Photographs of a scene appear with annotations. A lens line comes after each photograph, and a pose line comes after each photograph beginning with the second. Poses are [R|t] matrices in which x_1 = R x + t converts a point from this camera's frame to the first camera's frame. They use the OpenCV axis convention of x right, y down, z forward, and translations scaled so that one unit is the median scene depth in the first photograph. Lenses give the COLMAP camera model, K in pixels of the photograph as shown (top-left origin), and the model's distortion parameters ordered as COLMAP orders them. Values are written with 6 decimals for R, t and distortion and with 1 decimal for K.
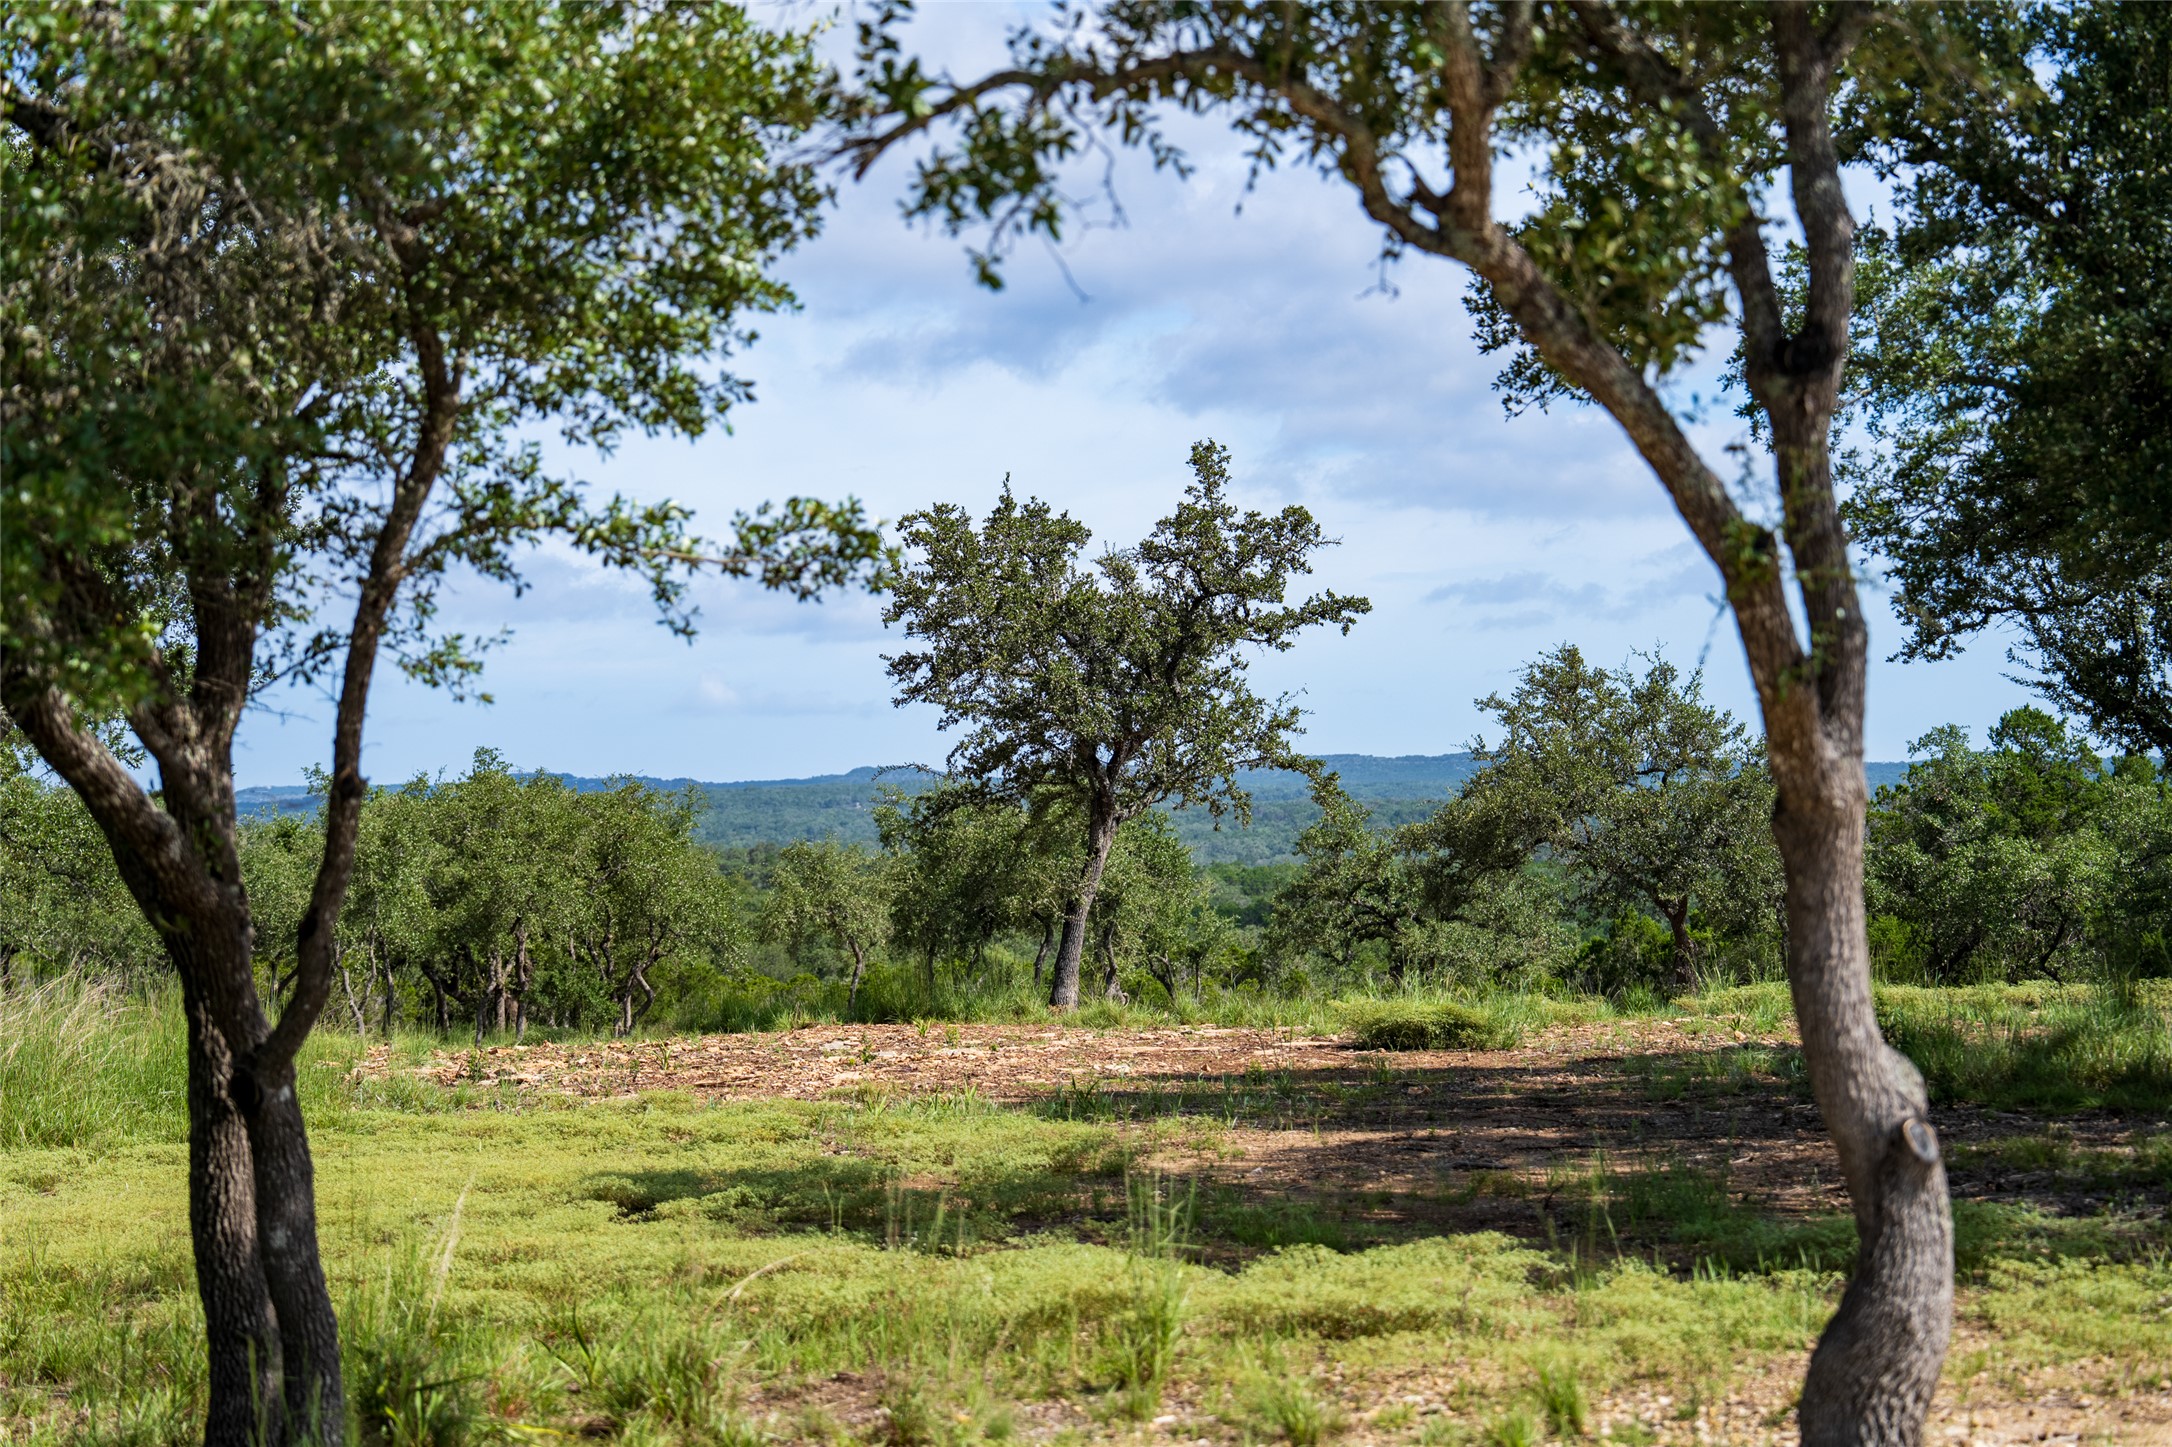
lens RADIAL K [[4829.6, 0, 1086.0], [0, 4829.6, 723.5], [0, 0, 1]] dist [-0.013898, 7.633301]
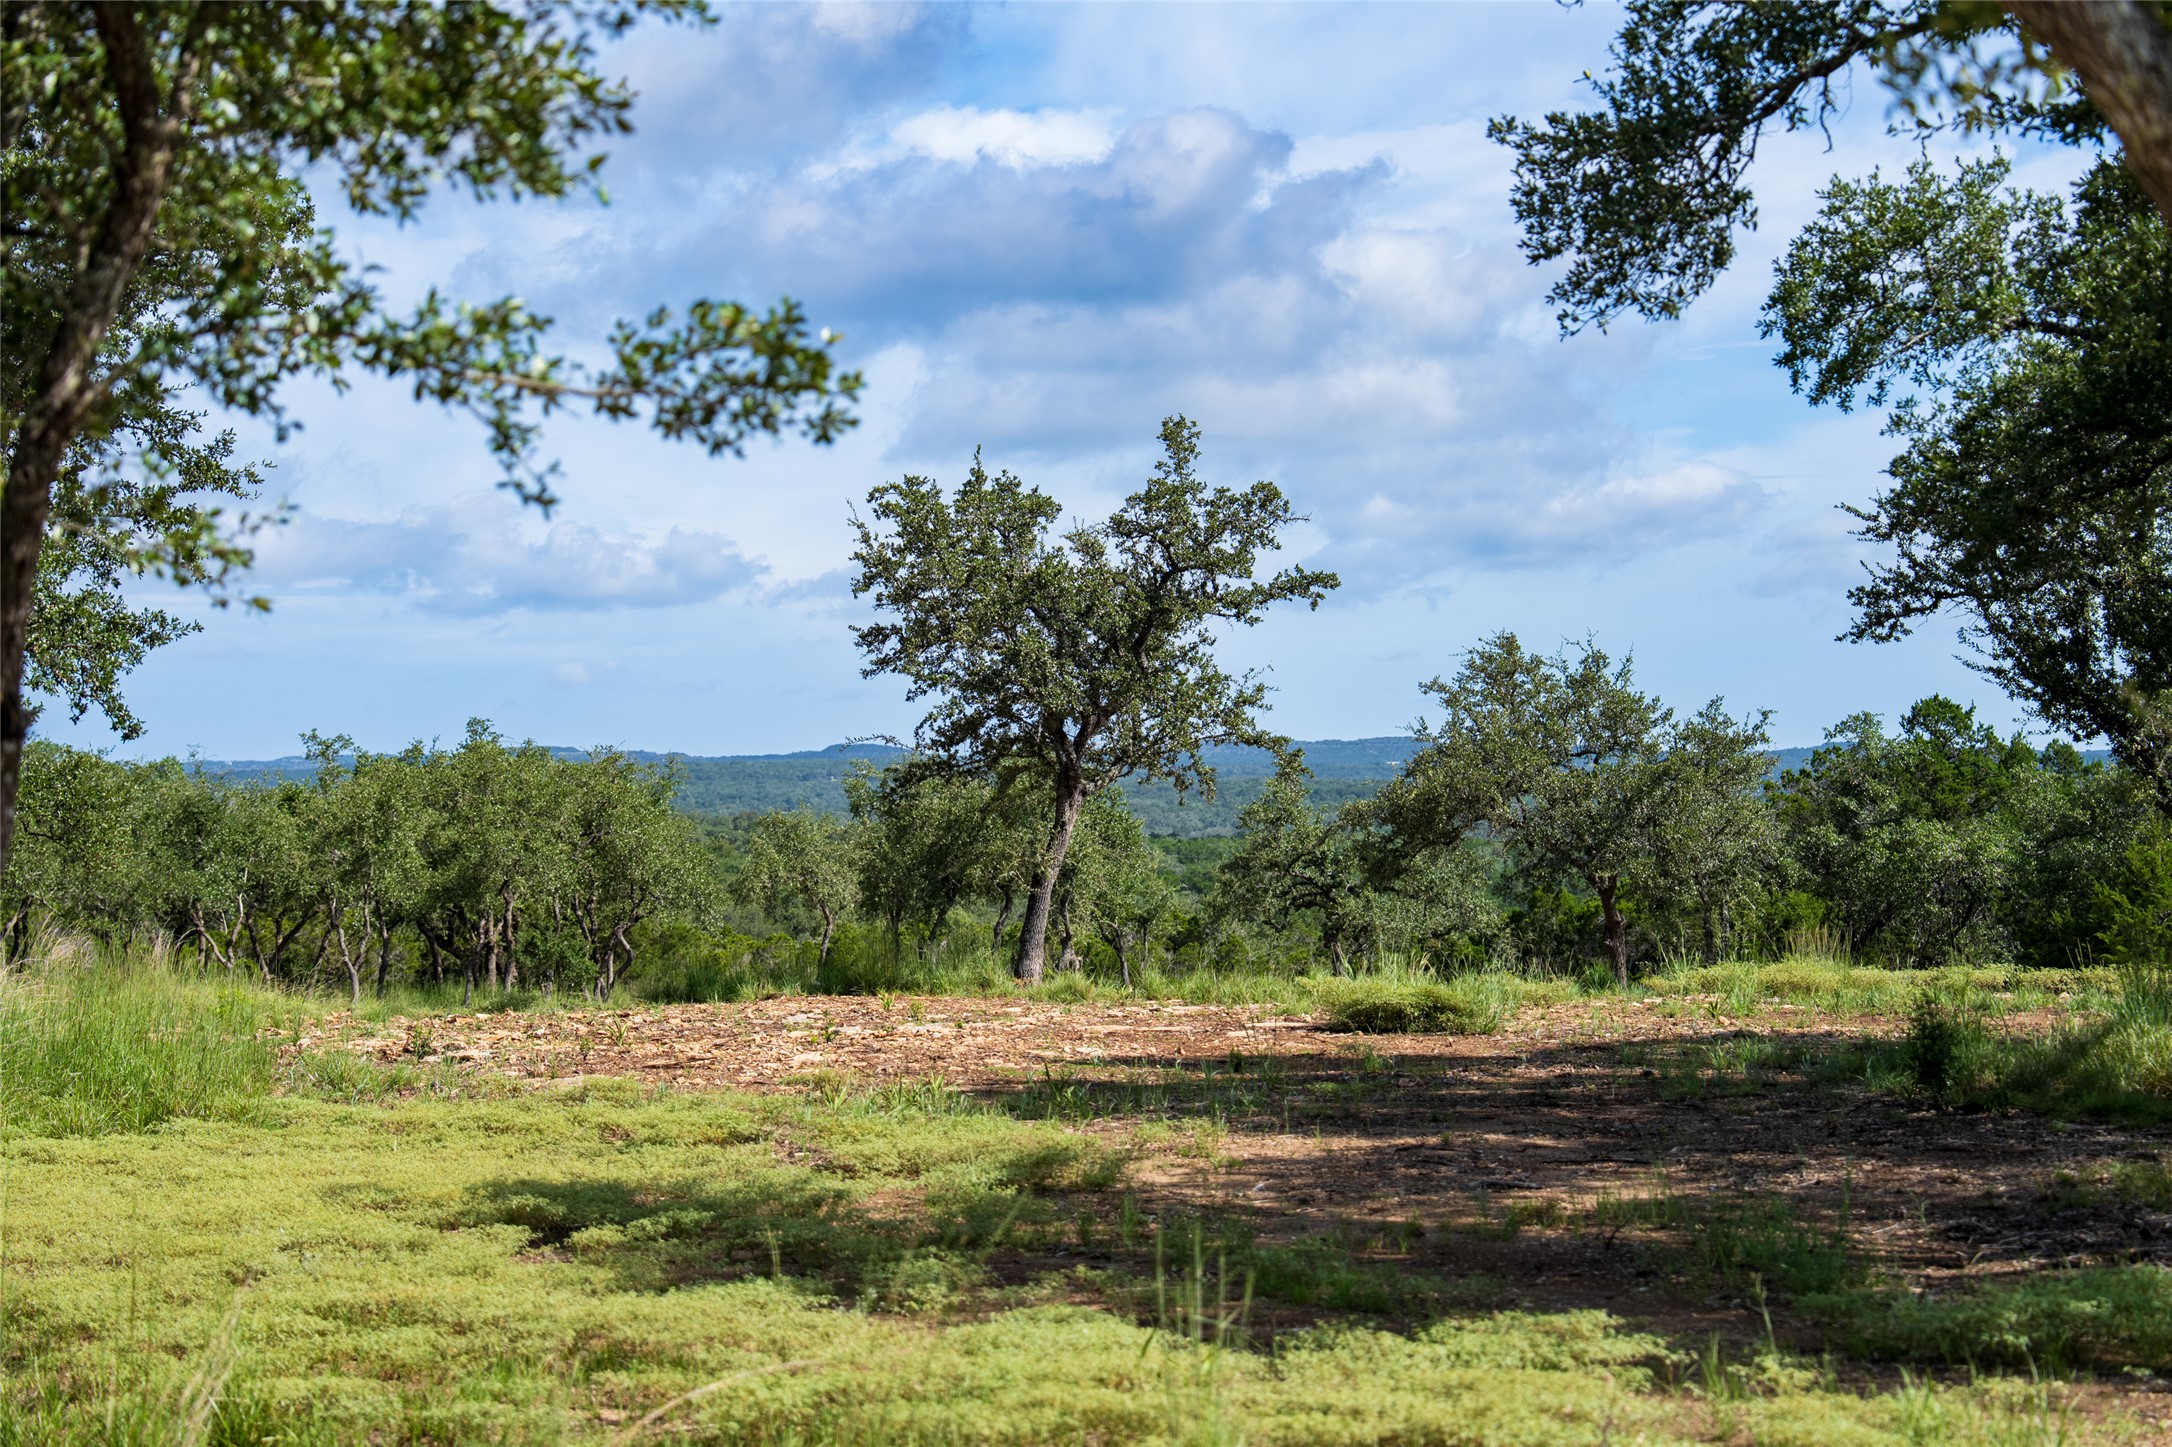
lens RADIAL K [[4043.8, 0, 1044.9], [0, 4043.8, 777.8], [0, 0, 1]] dist [0.345301, 7.438787]
pose [[0.999924, 0.011521, 0.004441, -0.005391], [-0.011589, 0.999811, 0.015623, 0.003667], [-0.004260, -0.015673, 0.999868, 0.158303]]
